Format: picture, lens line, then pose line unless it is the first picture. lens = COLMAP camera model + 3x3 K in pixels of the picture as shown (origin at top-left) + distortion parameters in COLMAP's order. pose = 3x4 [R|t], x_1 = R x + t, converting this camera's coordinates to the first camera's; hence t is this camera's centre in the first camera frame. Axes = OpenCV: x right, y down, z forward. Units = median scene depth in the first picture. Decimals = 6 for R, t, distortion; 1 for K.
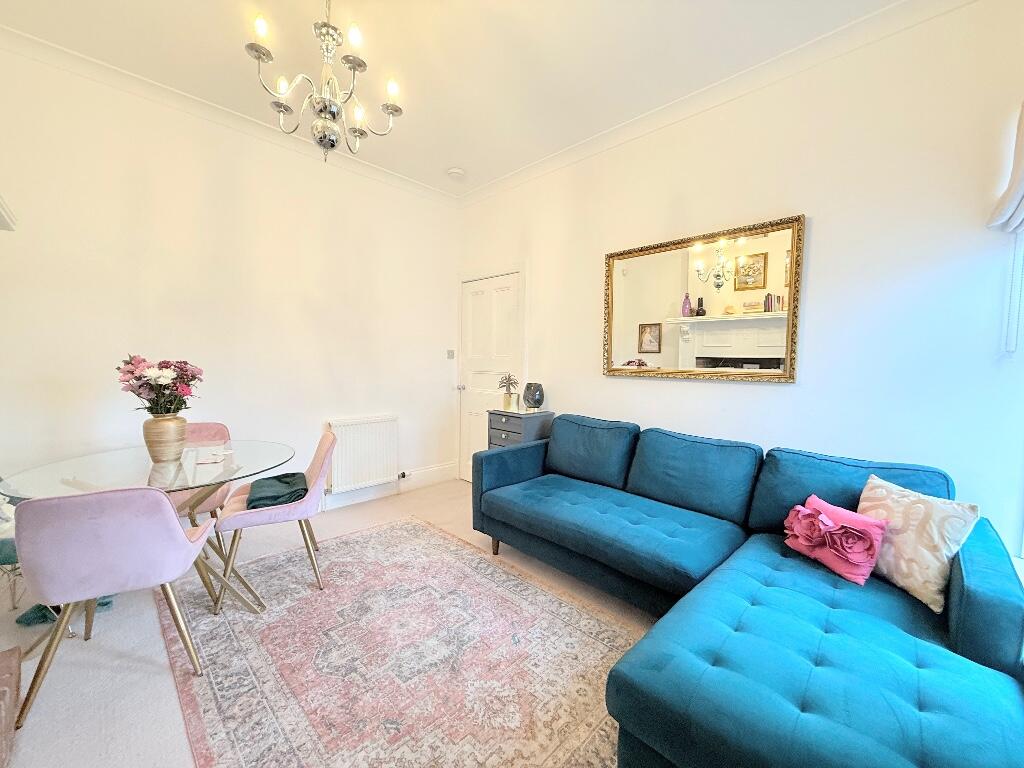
lens RADIAL K [[408.7, 0, 512.0], [0, 408.7, 384.0], [0, 0, 1]] dist [0.001920, 0.000190]
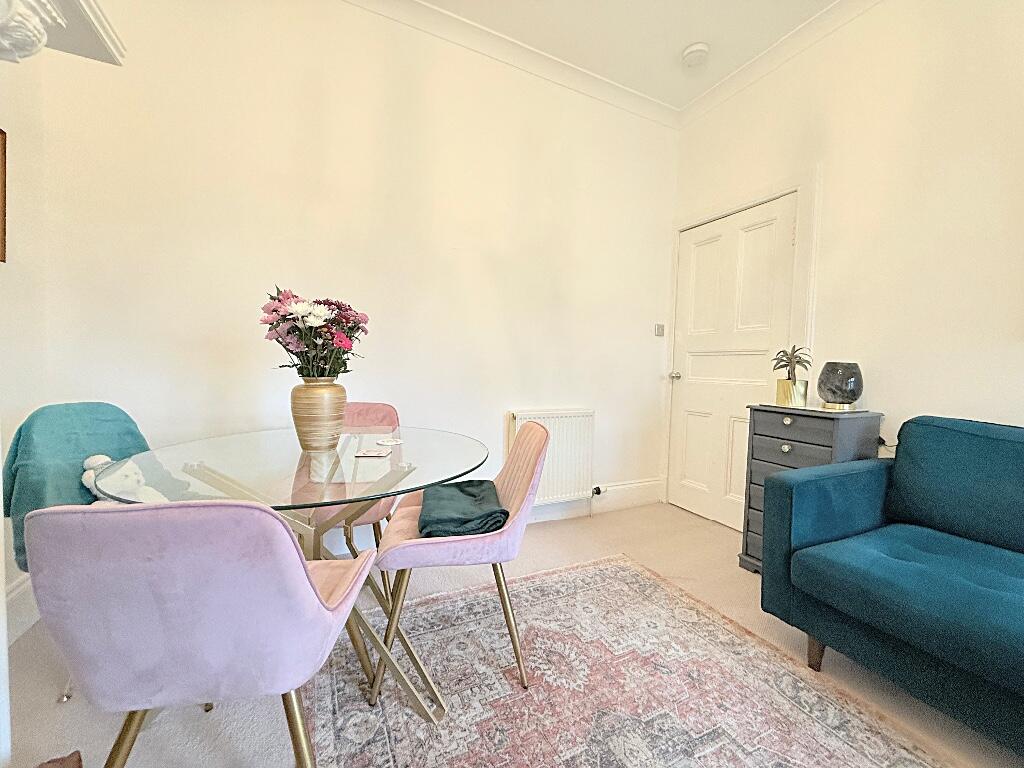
lens RADIAL K [[408.7, 0, 512.0], [0, 408.7, 384.0], [0, 0, 1]] dist [0.001920, 0.000190]
pose [[0.943057, 0.021574, -0.331931, -0.278593], [-0.027592, 0.999529, -0.013427, 0.071276], [0.331485, 0.021821, 0.943208, 0.403743]]
